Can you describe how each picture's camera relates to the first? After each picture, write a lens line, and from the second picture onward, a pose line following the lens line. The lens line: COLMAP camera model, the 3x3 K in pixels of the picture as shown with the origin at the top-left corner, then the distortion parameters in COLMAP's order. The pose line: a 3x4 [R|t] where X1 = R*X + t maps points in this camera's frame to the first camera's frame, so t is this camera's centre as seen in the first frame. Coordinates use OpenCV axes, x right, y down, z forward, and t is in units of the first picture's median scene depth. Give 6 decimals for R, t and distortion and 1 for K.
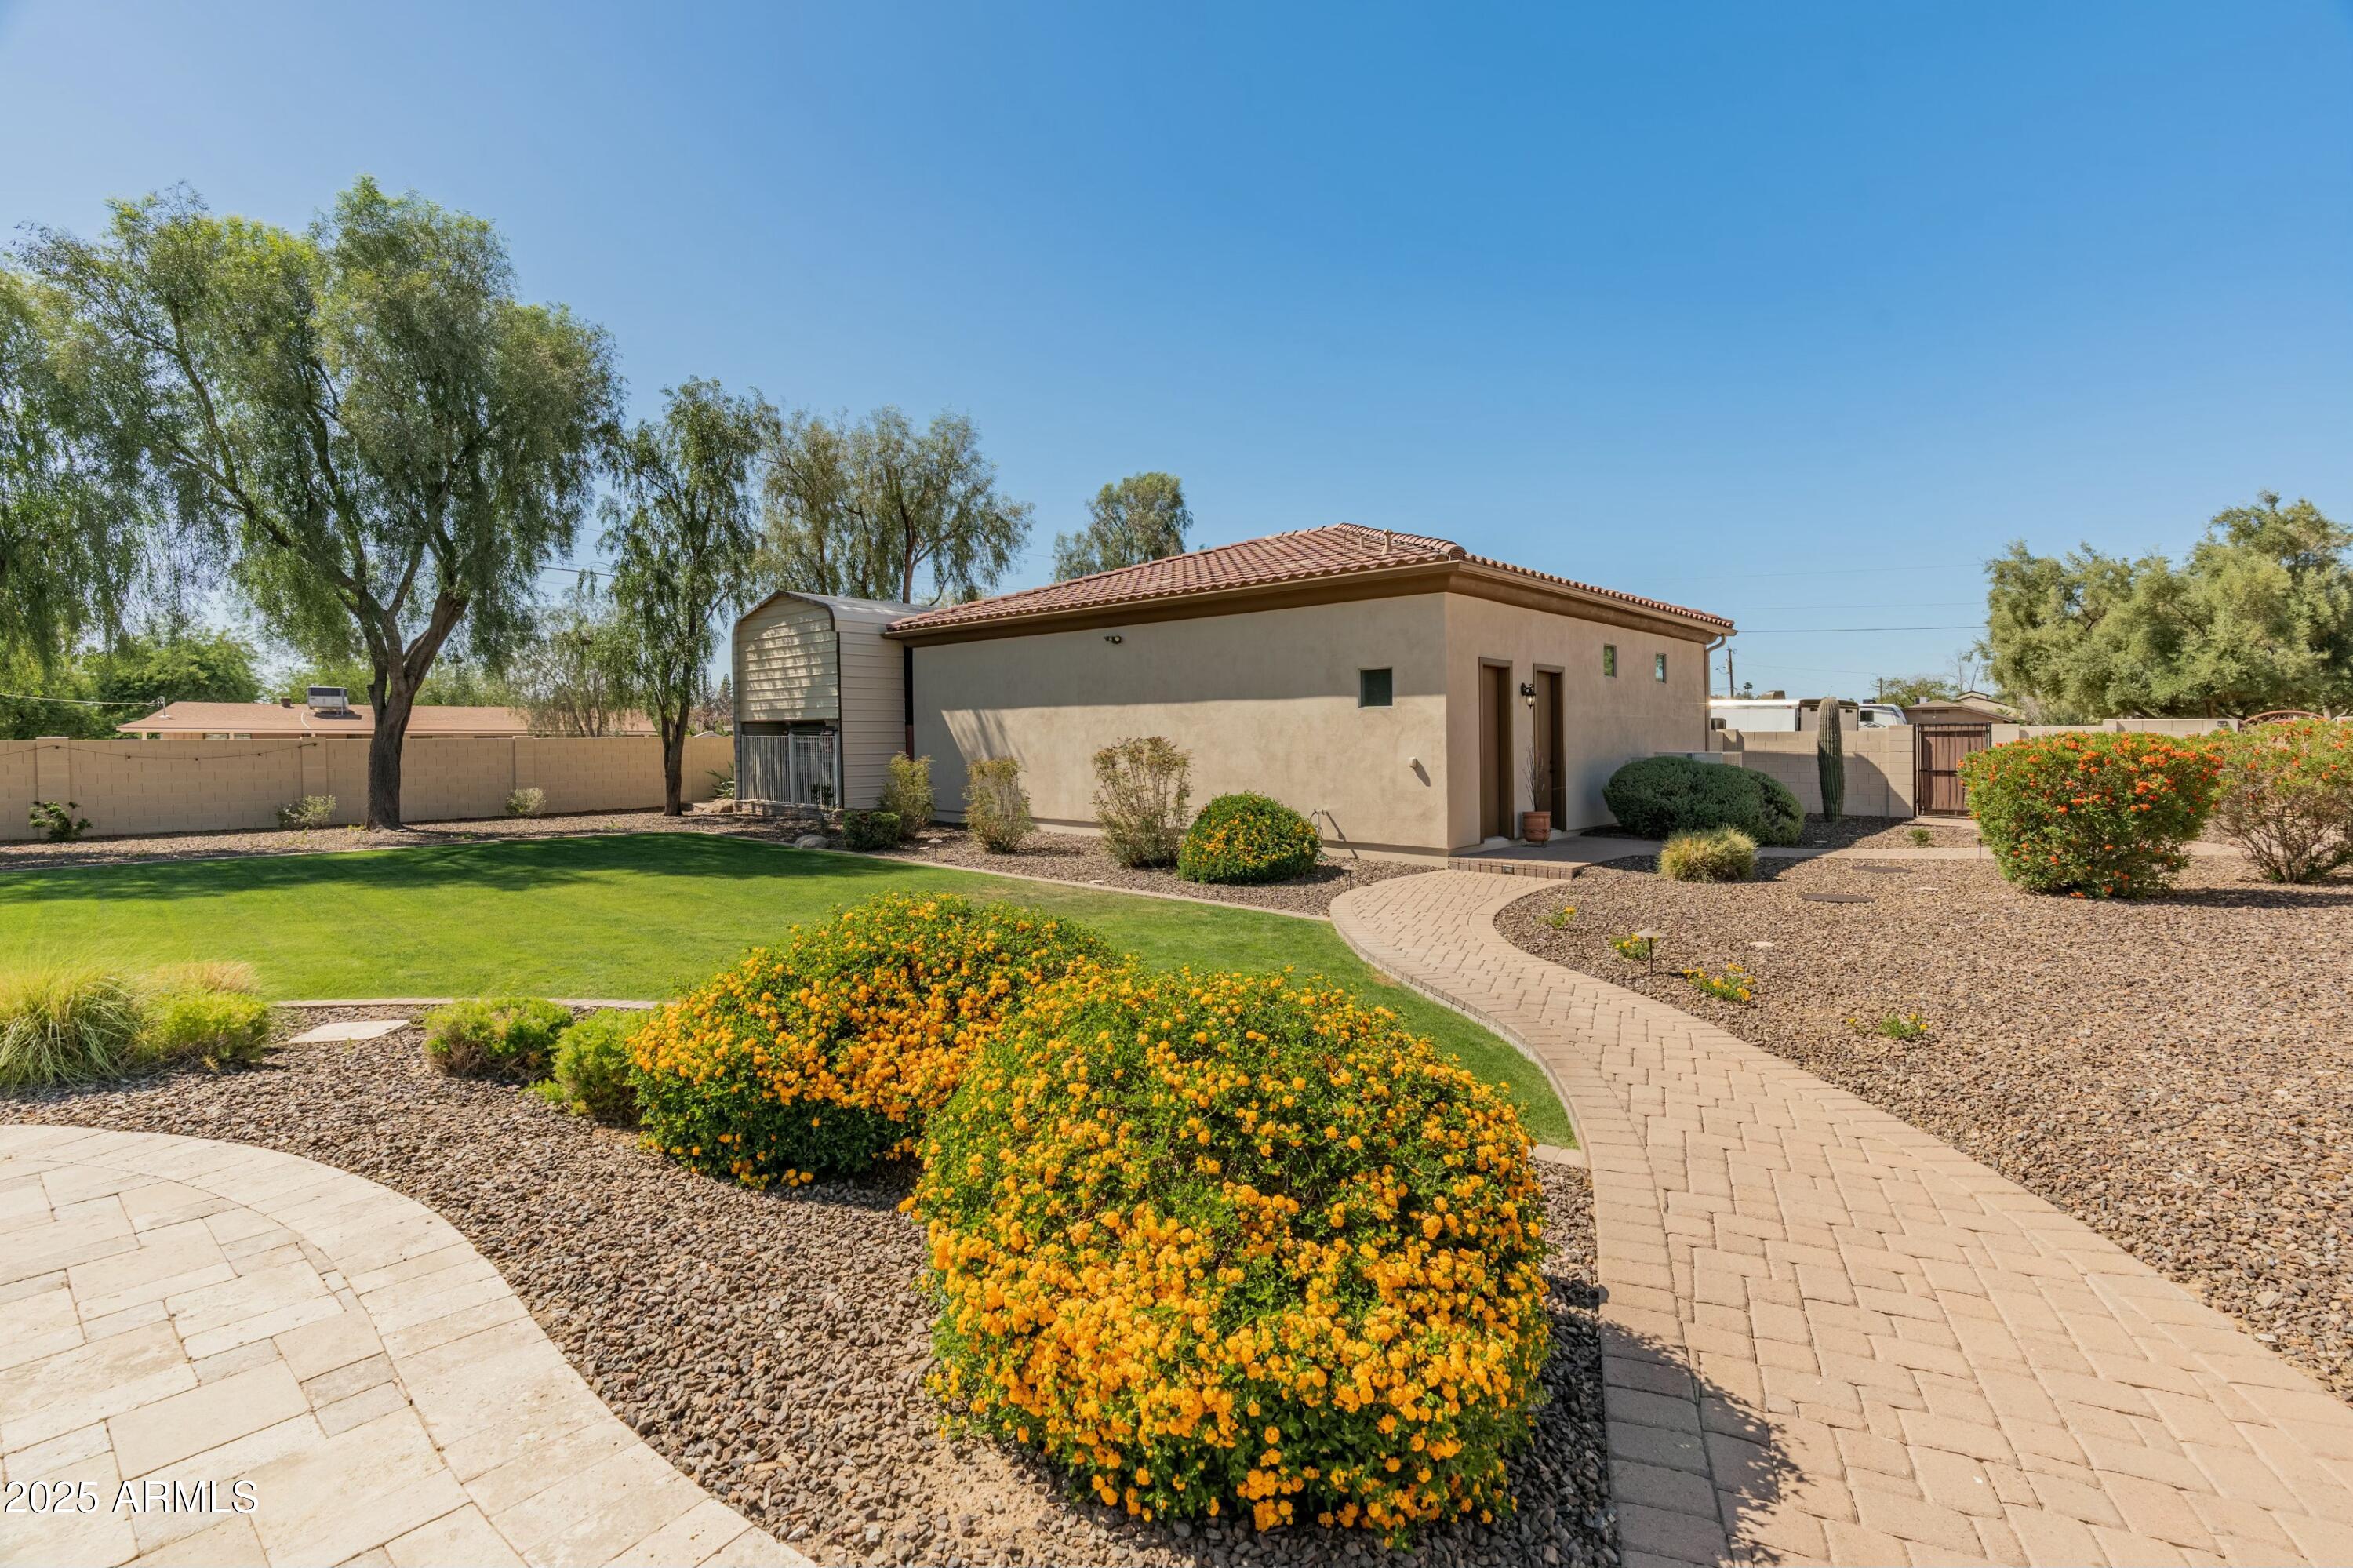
lens RADIAL K [[1029.0, 0, 1176.5], [0, 1029.0, 784.0], [0, 0, 1]] dist [0.001647, 0.000307]
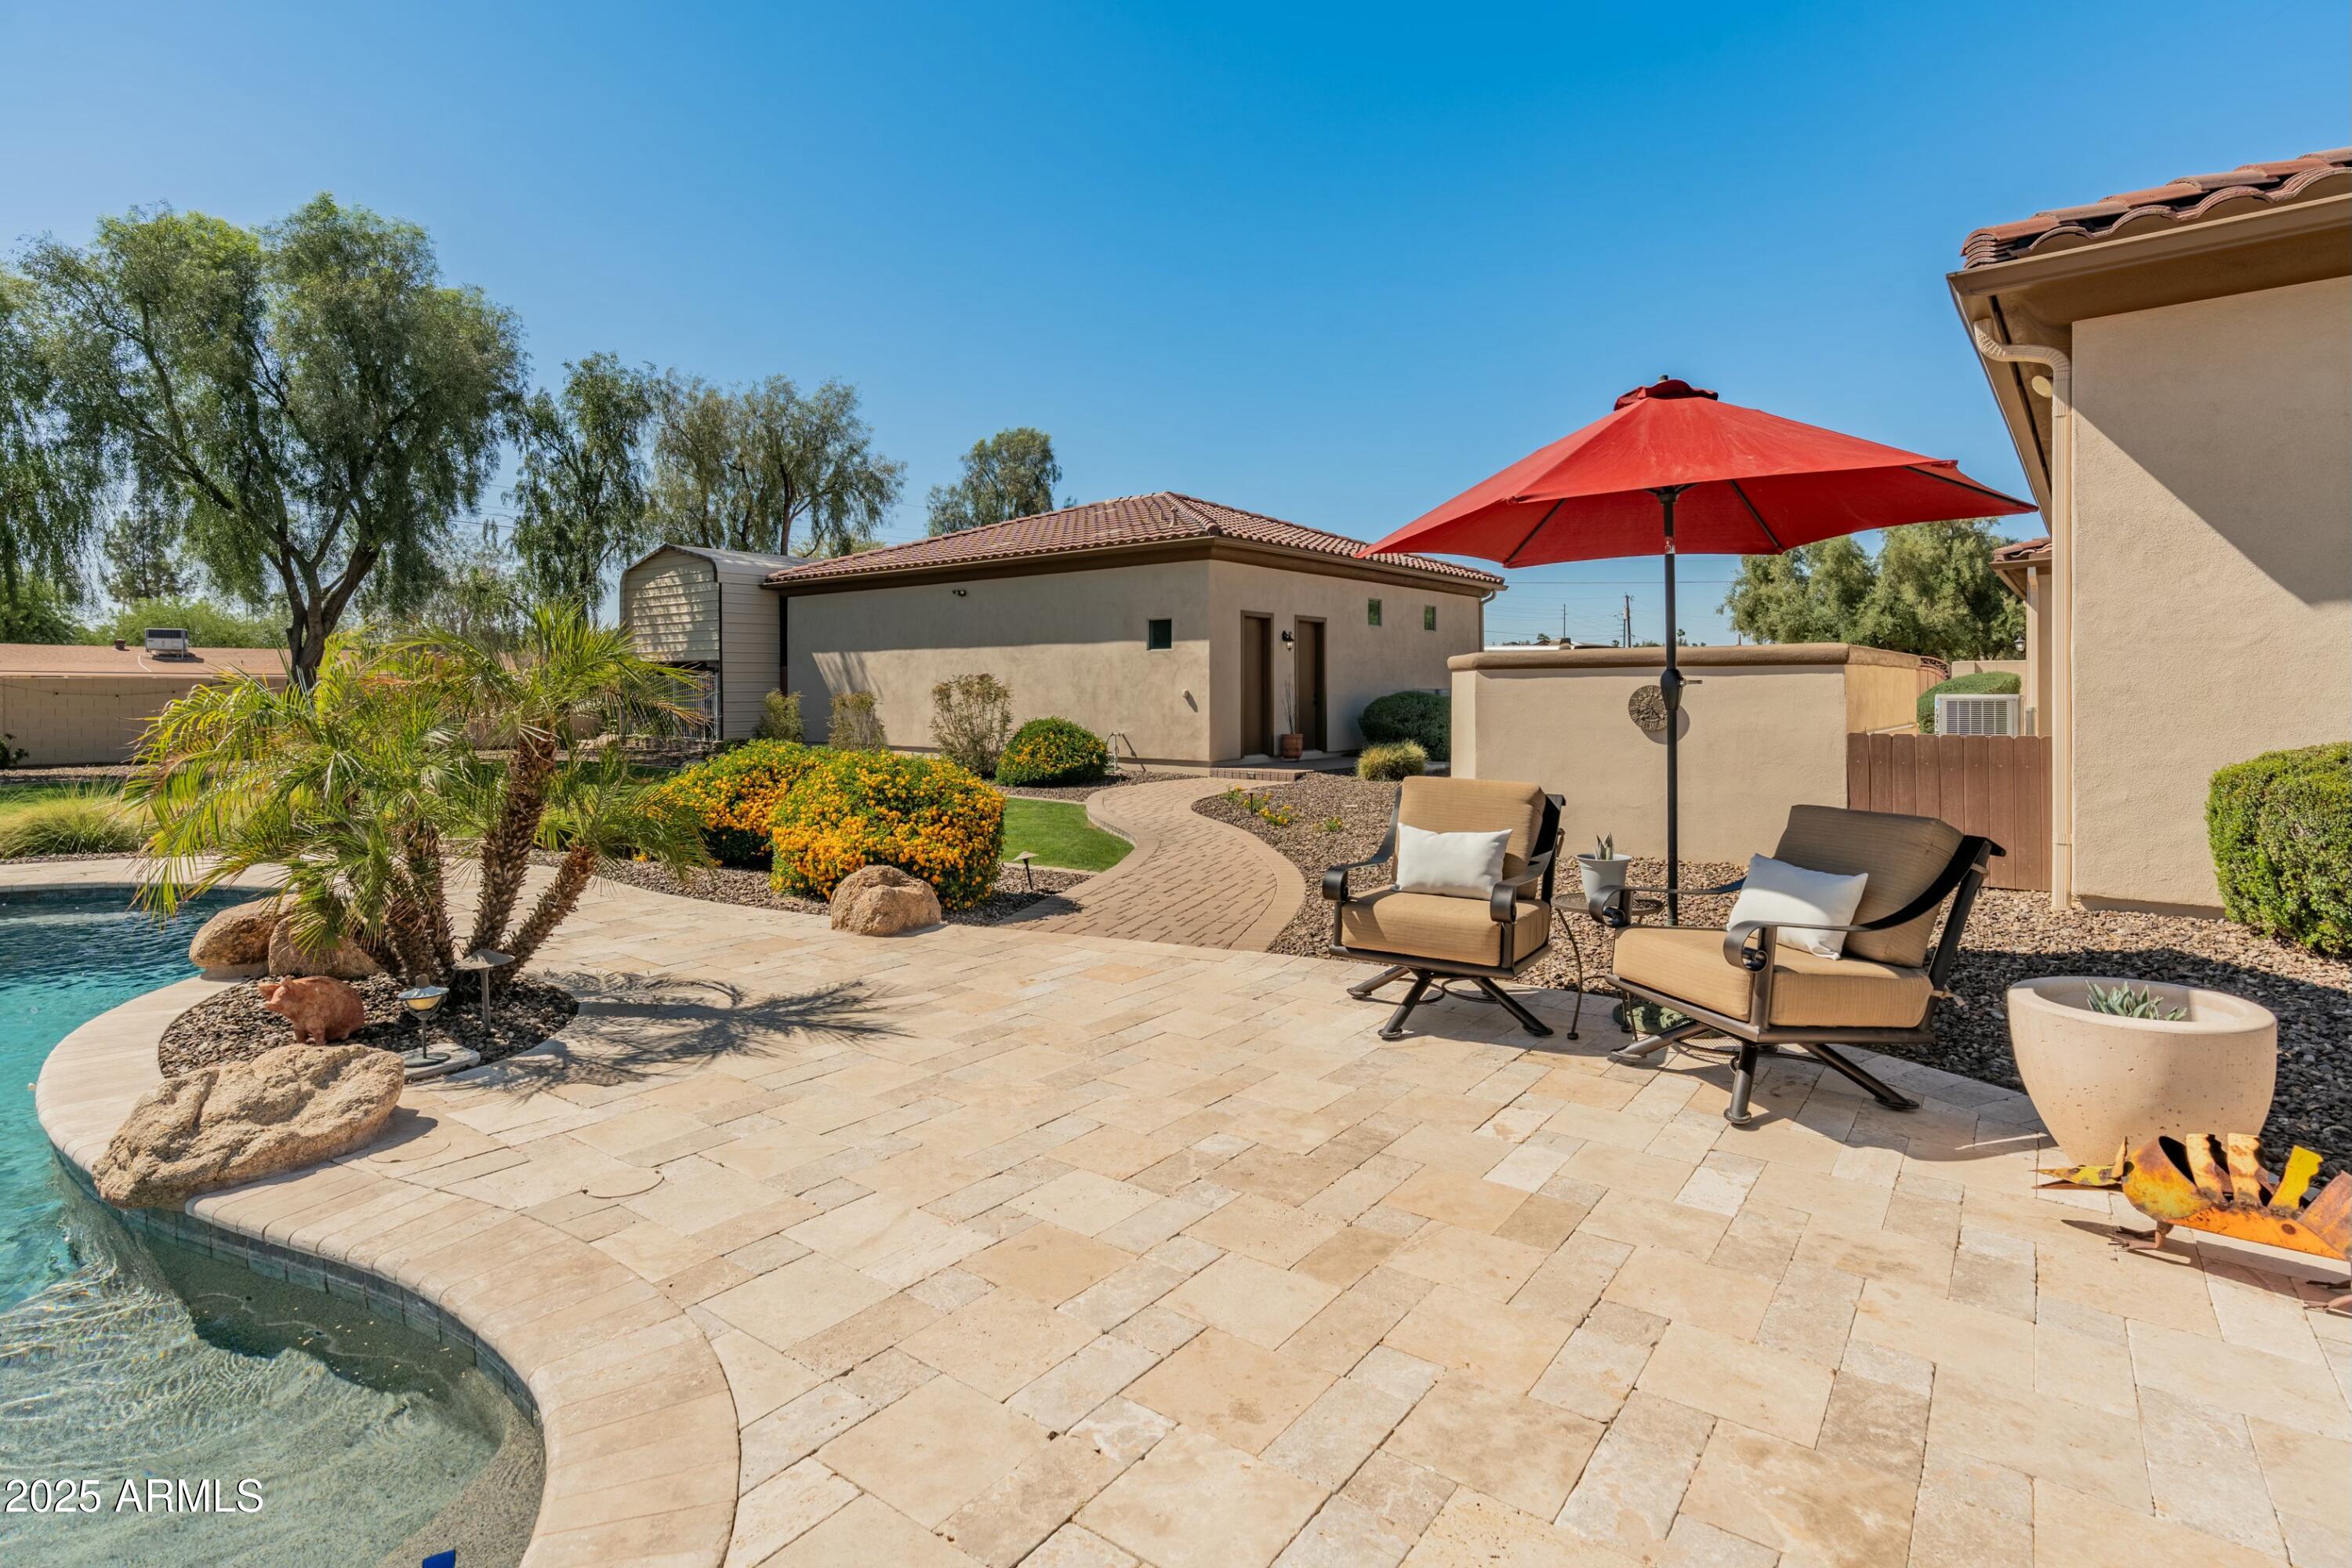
lens RADIAL K [[1165.5, 0, 1163.6], [0, 1165.5, 664.3], [0, 0, 1]] dist [-0.000047, 0.000189]
pose [[0.998411, 0.002039, 0.056314, 0.081608], [0.001644, 0.997865, -0.065287, 0.024412], [-0.056327, 0.065276, 0.996276, -0.285990]]
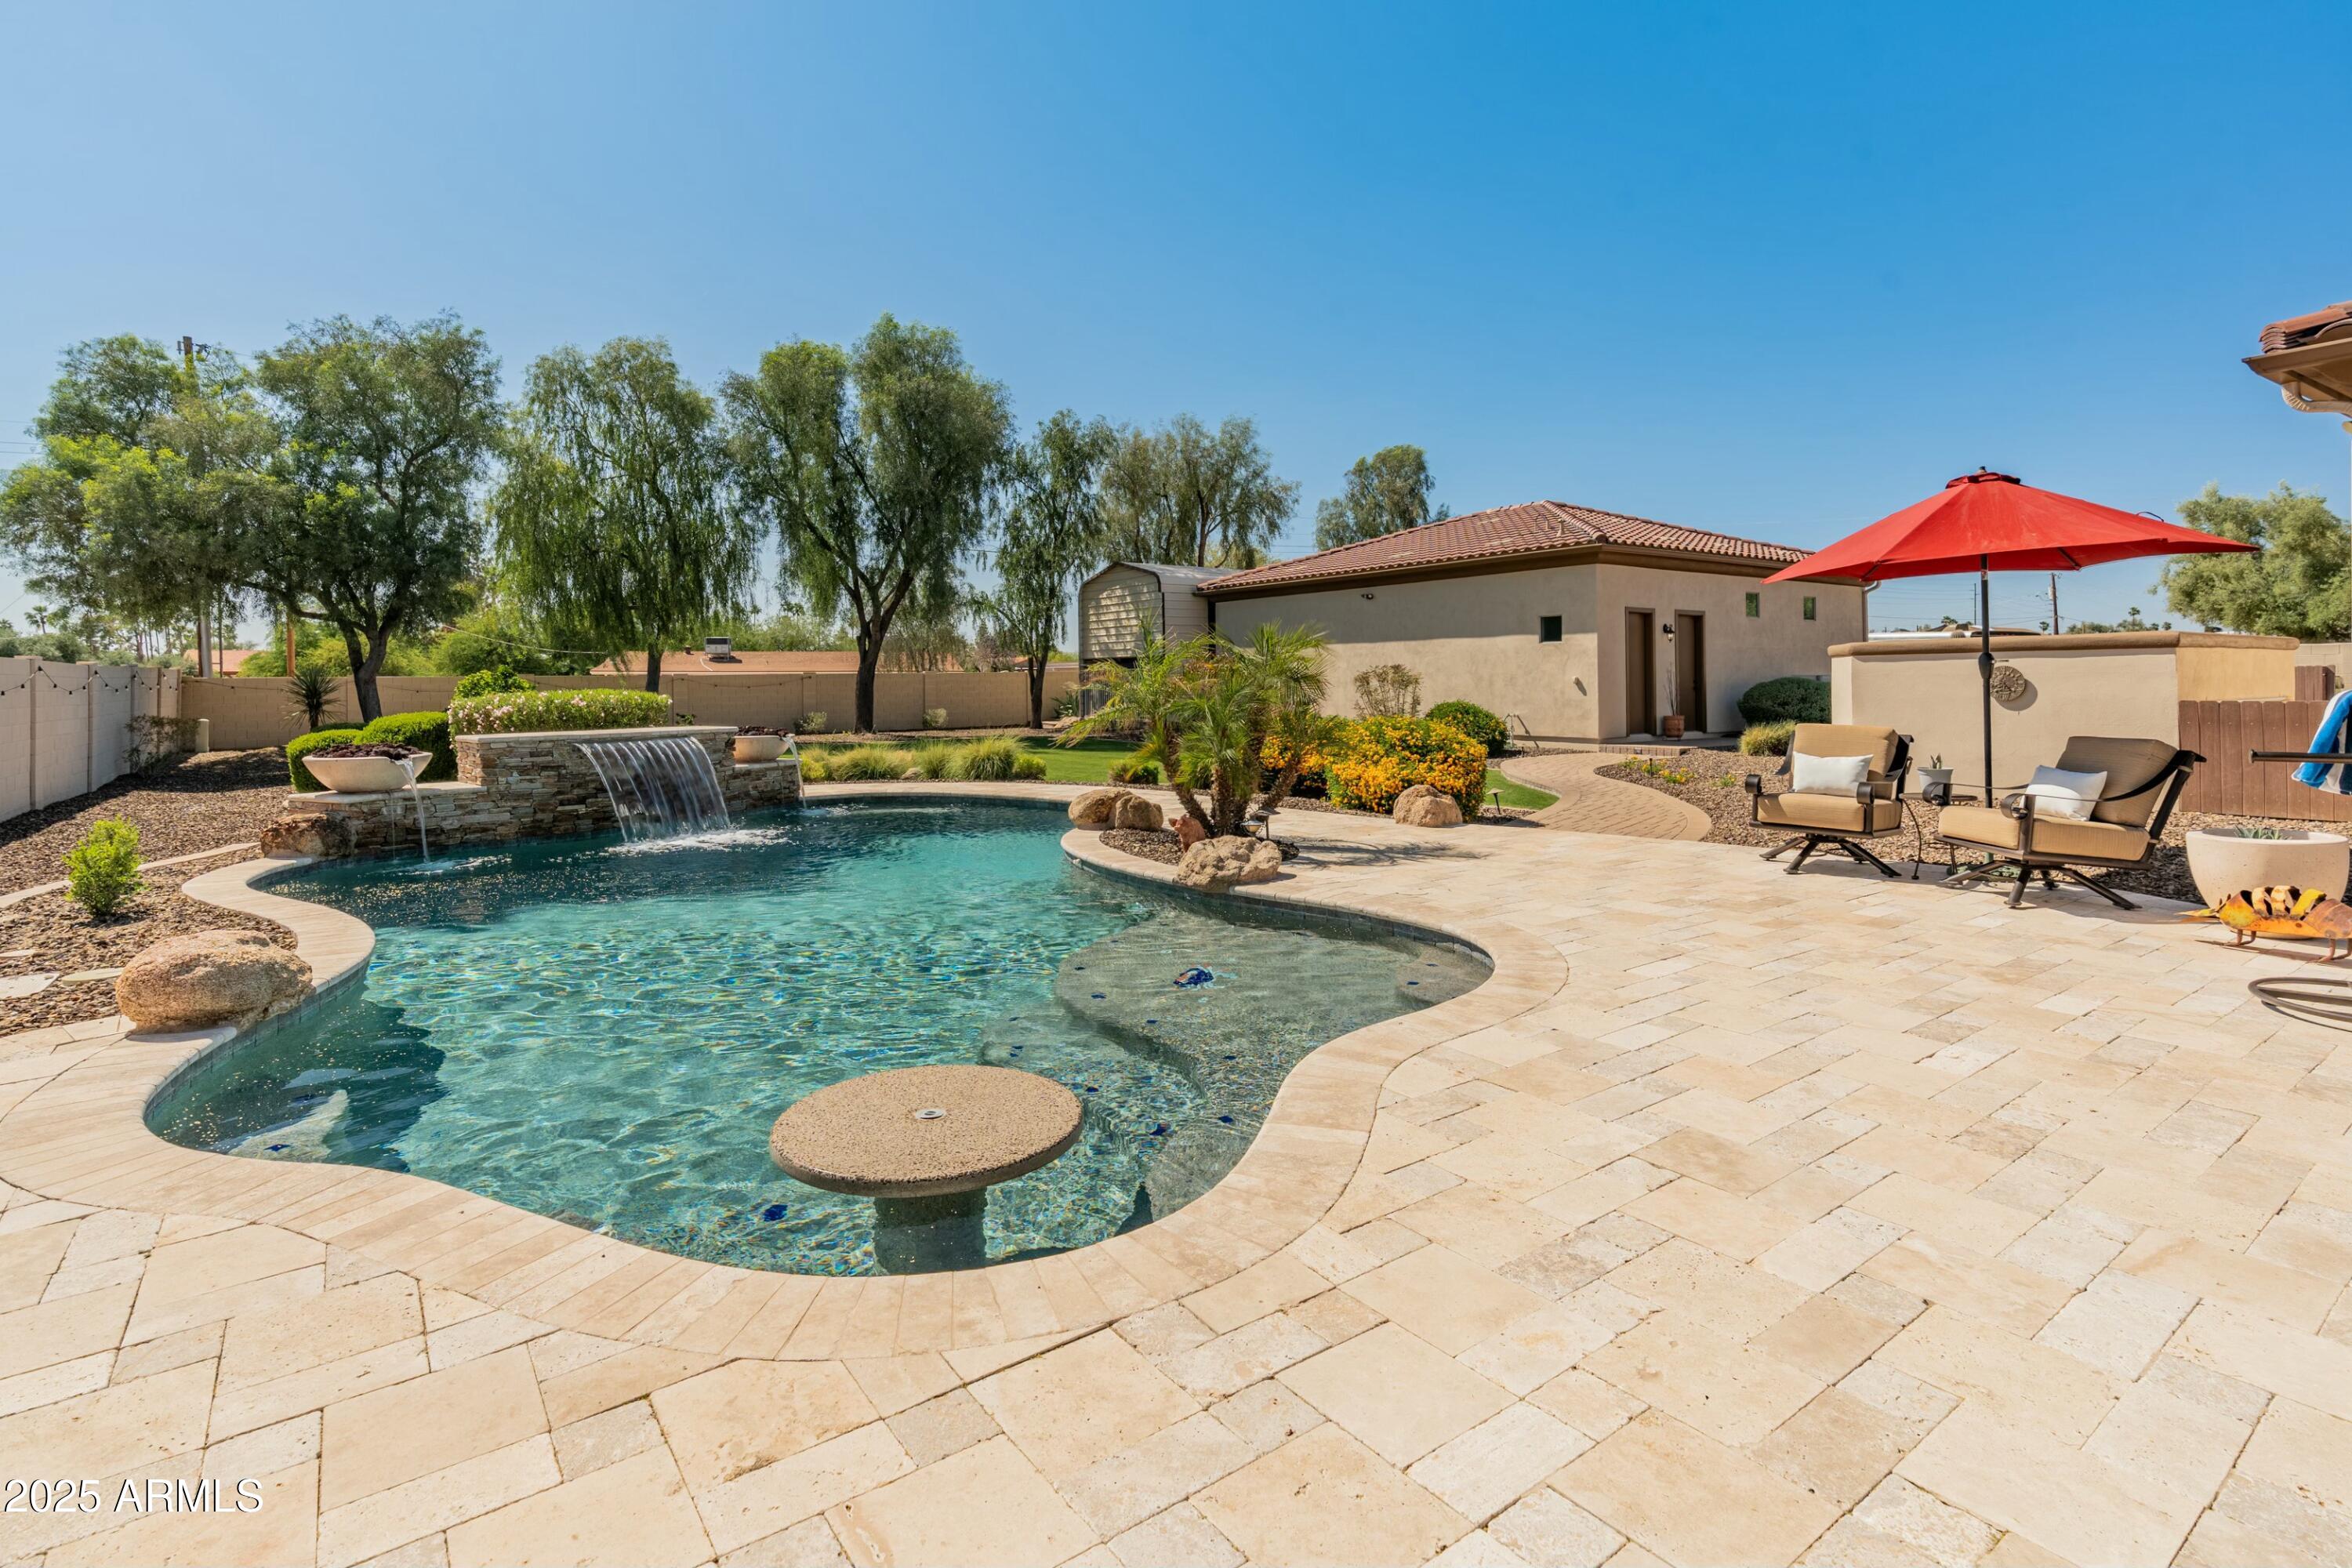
lens RADIAL K [[1145.2, 0, 1180.1], [0, 1145.2, 661.0], [0, 0, 1]] dist [-0.000998, 0.013366]
pose [[0.975796, -0.009076, -0.218495, 0.025108], [-0.004522, 0.998087, -0.061654, 0.036818], [0.218637, 0.061150, 0.973888, -0.474266]]
